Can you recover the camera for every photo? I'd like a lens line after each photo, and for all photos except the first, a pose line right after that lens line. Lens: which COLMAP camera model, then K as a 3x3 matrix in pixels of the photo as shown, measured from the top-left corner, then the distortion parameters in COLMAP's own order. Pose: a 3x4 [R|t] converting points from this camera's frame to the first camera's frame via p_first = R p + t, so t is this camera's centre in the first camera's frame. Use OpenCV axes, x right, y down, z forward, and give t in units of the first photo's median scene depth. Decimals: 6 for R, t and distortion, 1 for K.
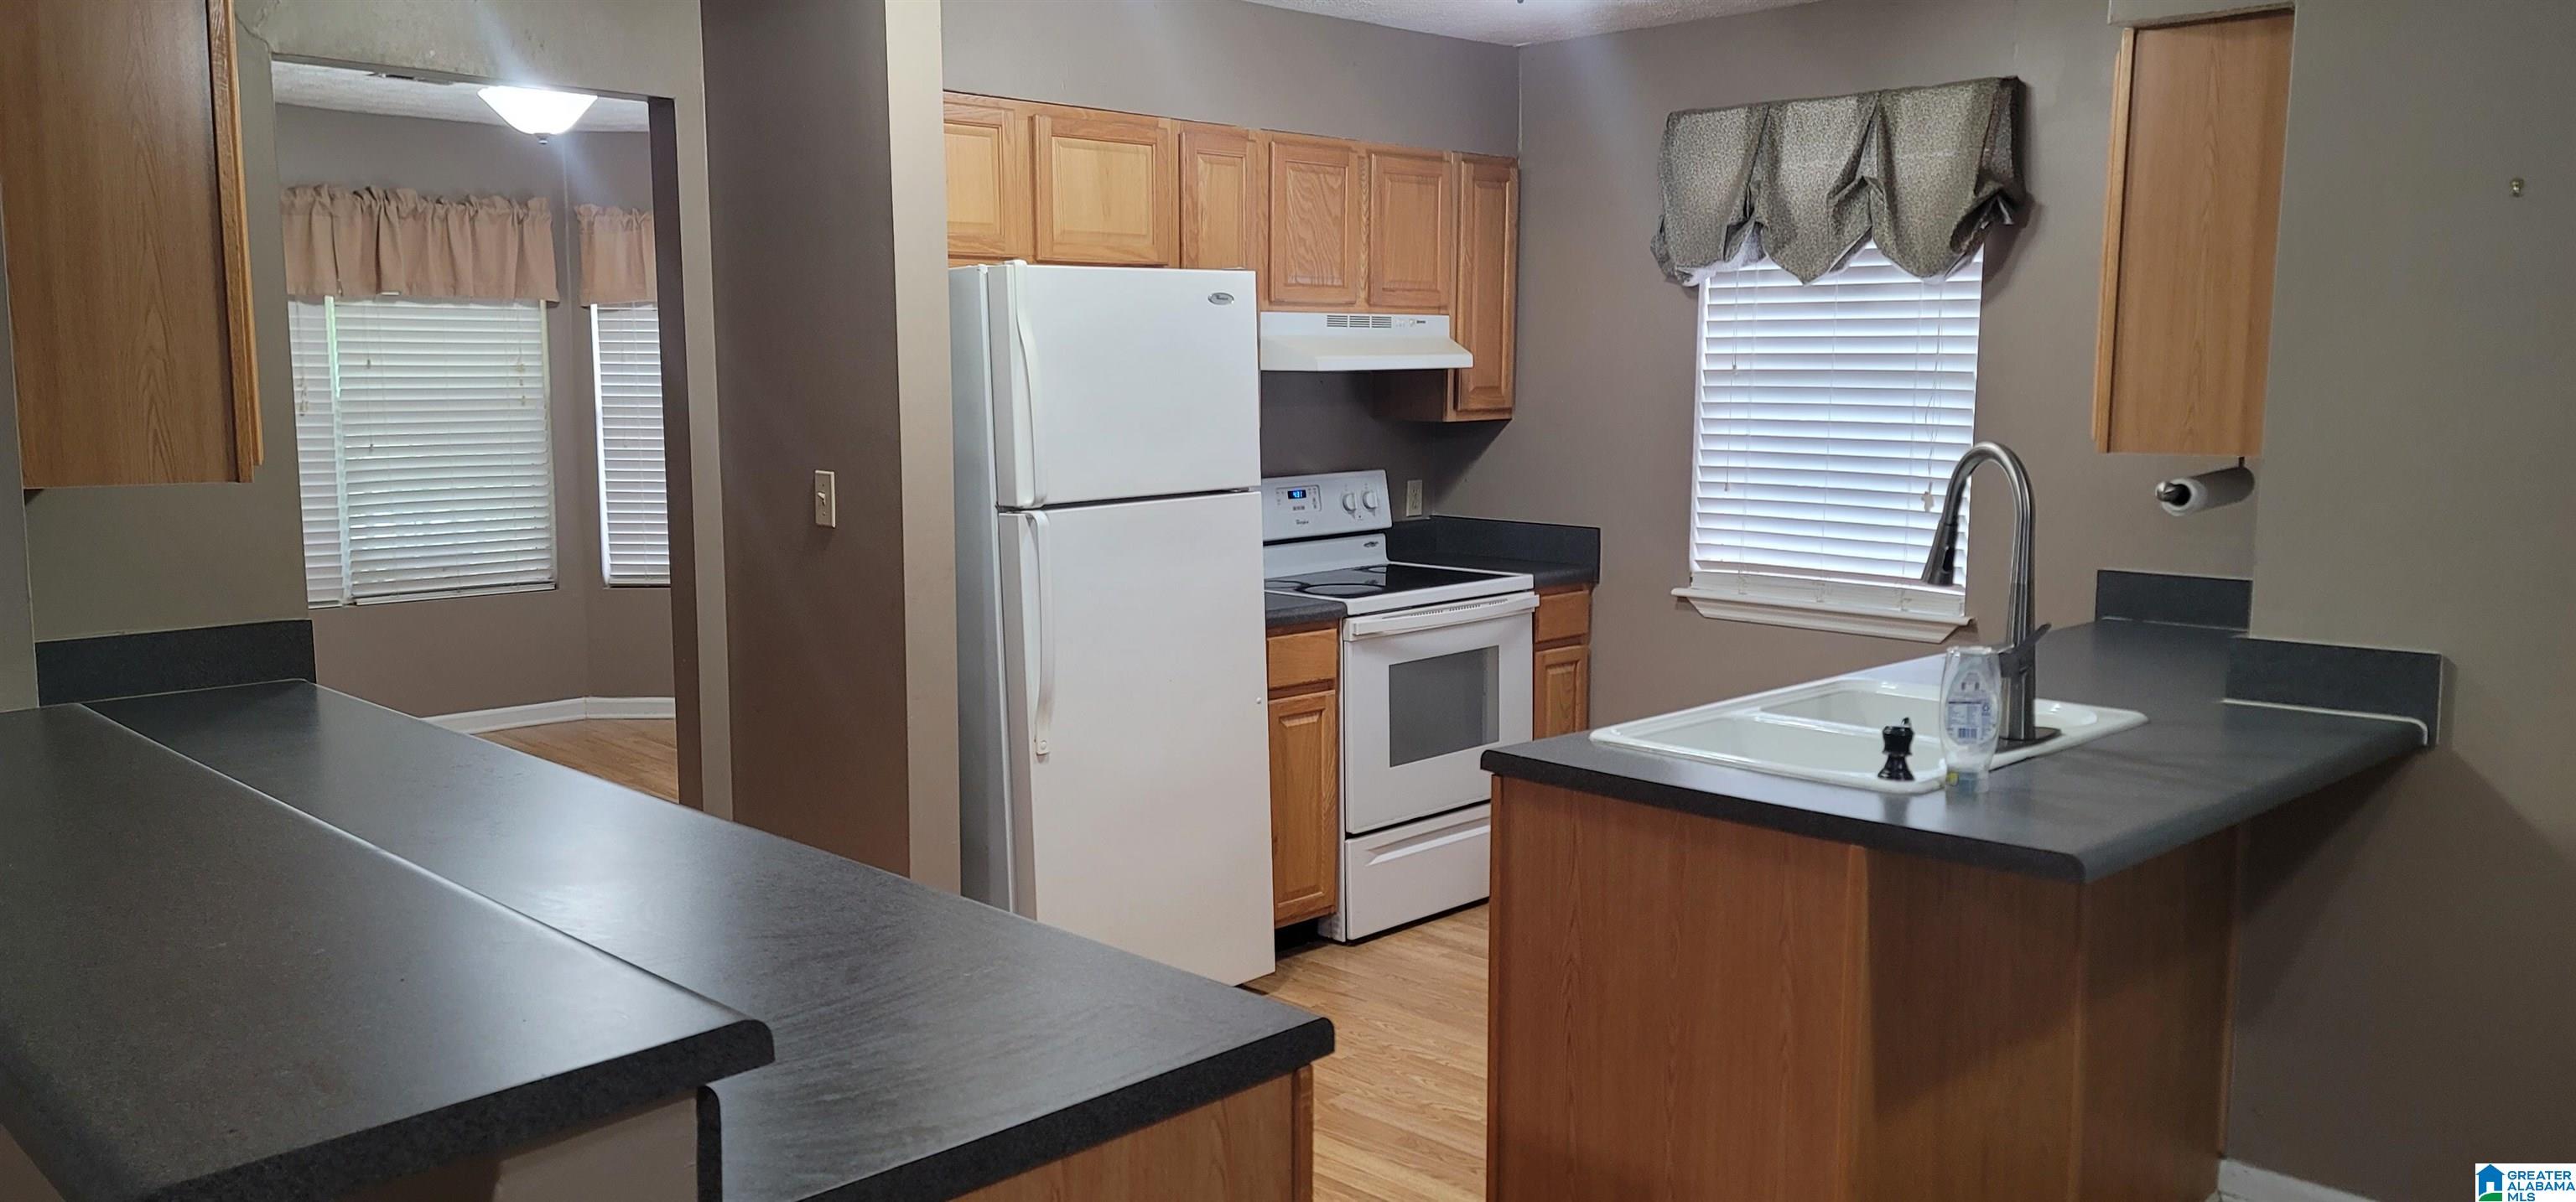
lens RADIAL K [[1893.7, 0, 1288.0], [0, 1893.7, 601.0], [0, 0, 1]] dist [0.006397, 0.005609]
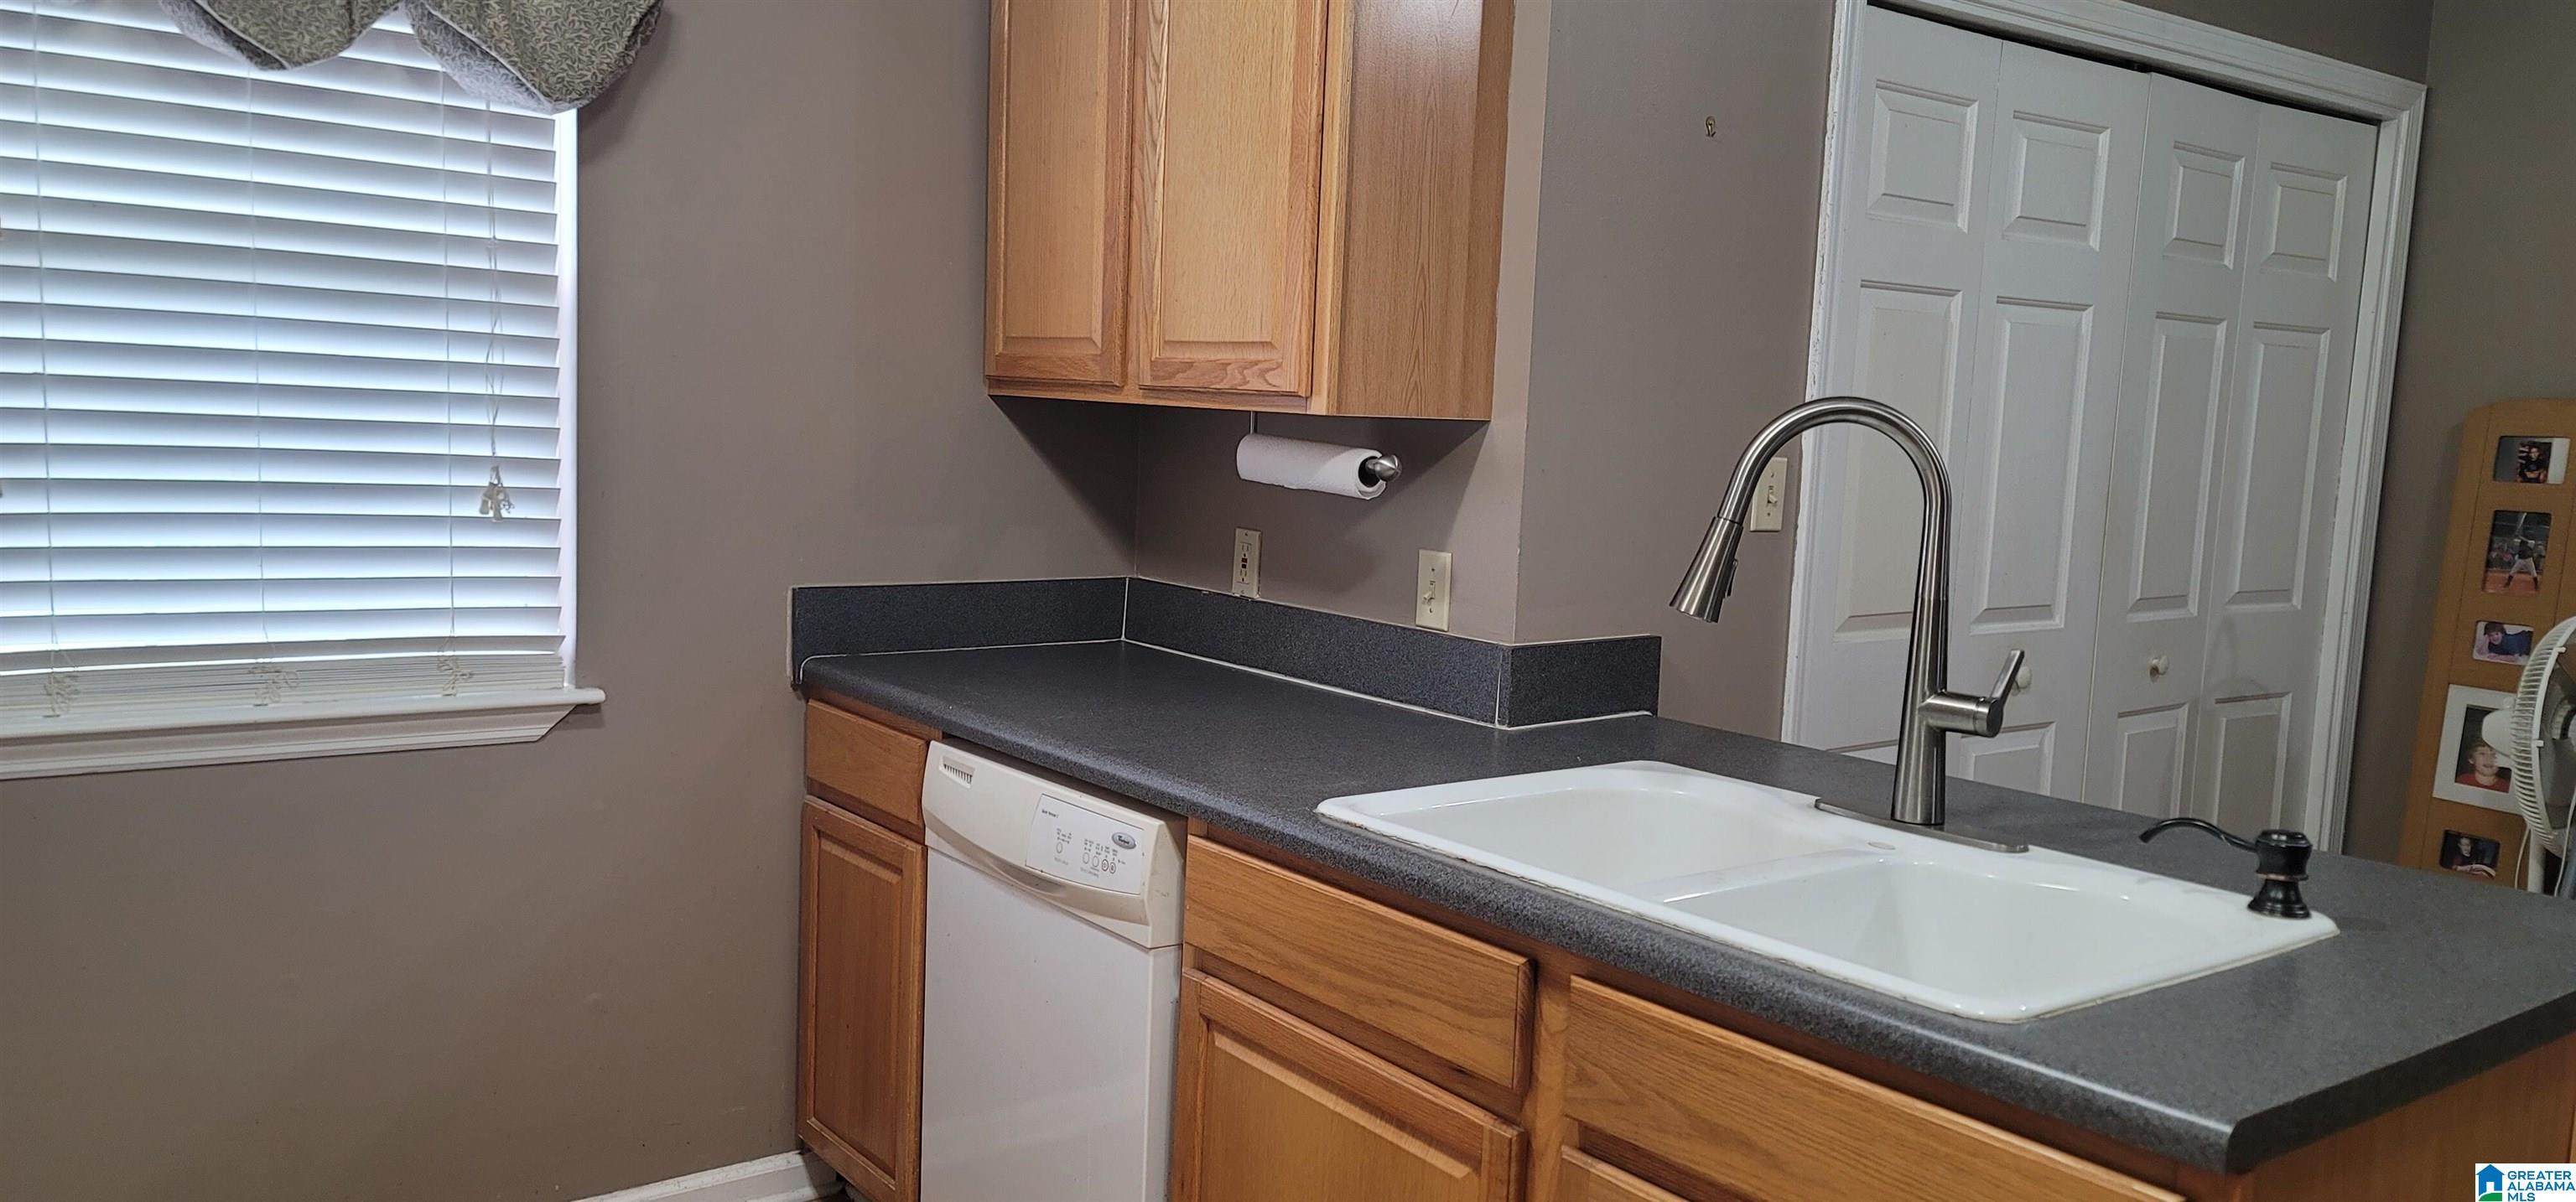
lens RADIAL K [[1893.7, 0, 1288.0], [0, 1893.7, 601.0], [0, 0, 1]] dist [0.006397, 0.005609]
pose [[0.144436, -0.092248, 0.985205, -0.188857], [0.074251, 0.993848, 0.082172, -0.049666], [-0.986724, 0.061284, 0.150397, 0.656021]]
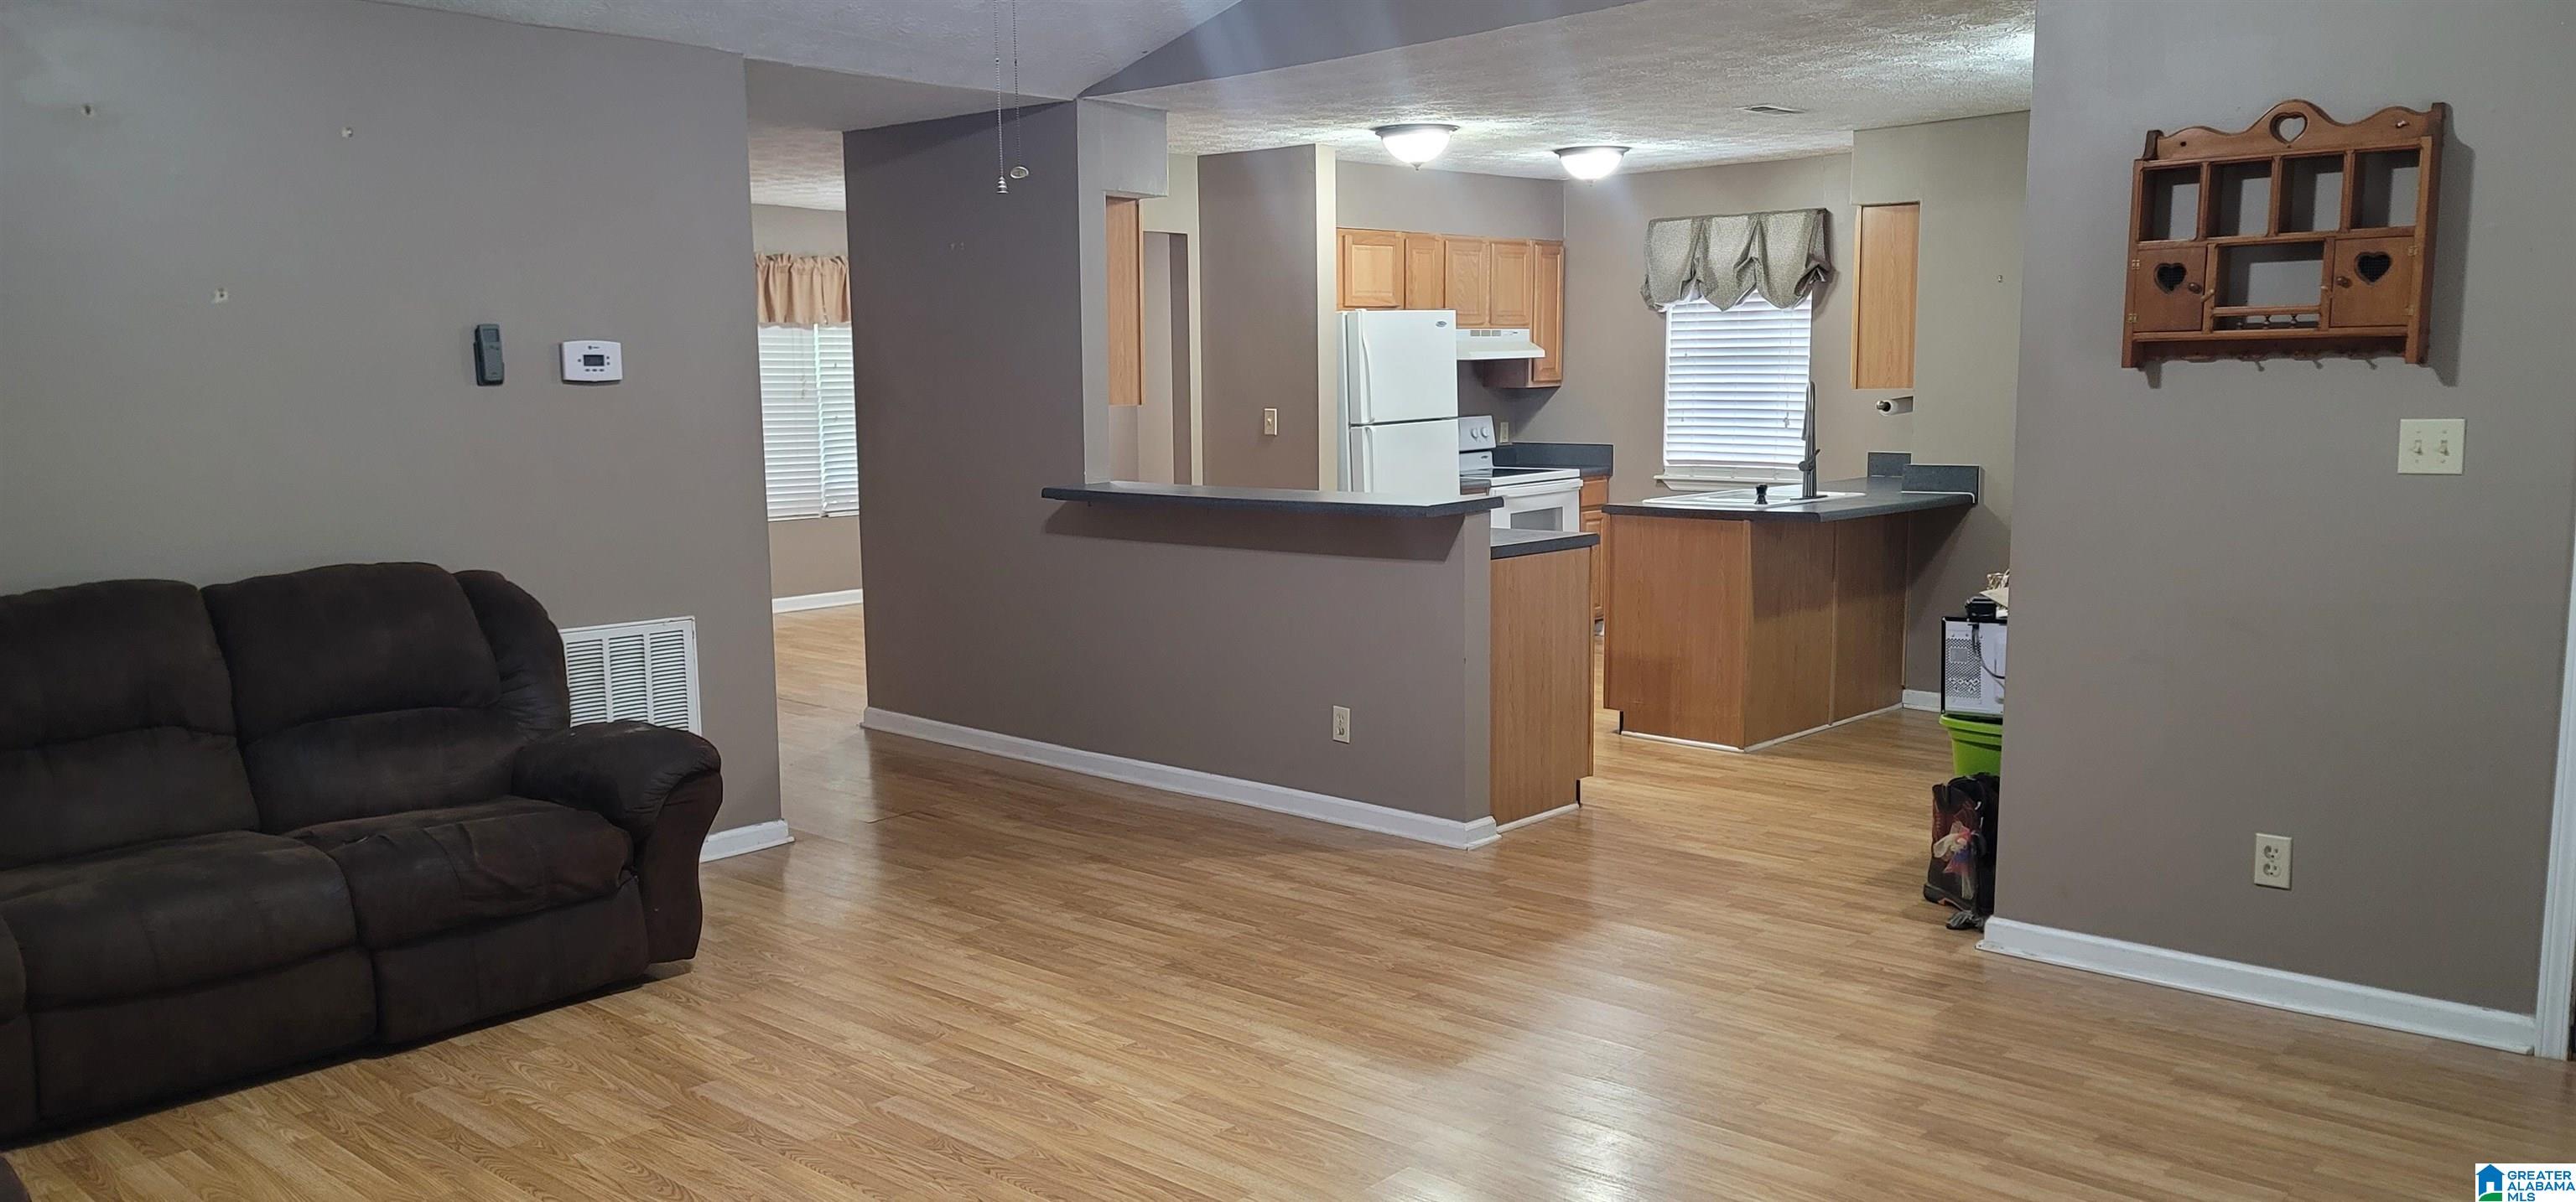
lens RADIAL K [[1887.4, 0, 1281.5], [0, 1887.4, 640.0], [0, 0, 1]] dist [0.004198, 0.001668]
pose [[0.999026, -0.019589, 0.039549, -0.258180], [0.018754, 0.999595, 0.021383, 0.117871], [-0.039952, -0.020620, 0.998989, -0.908247]]
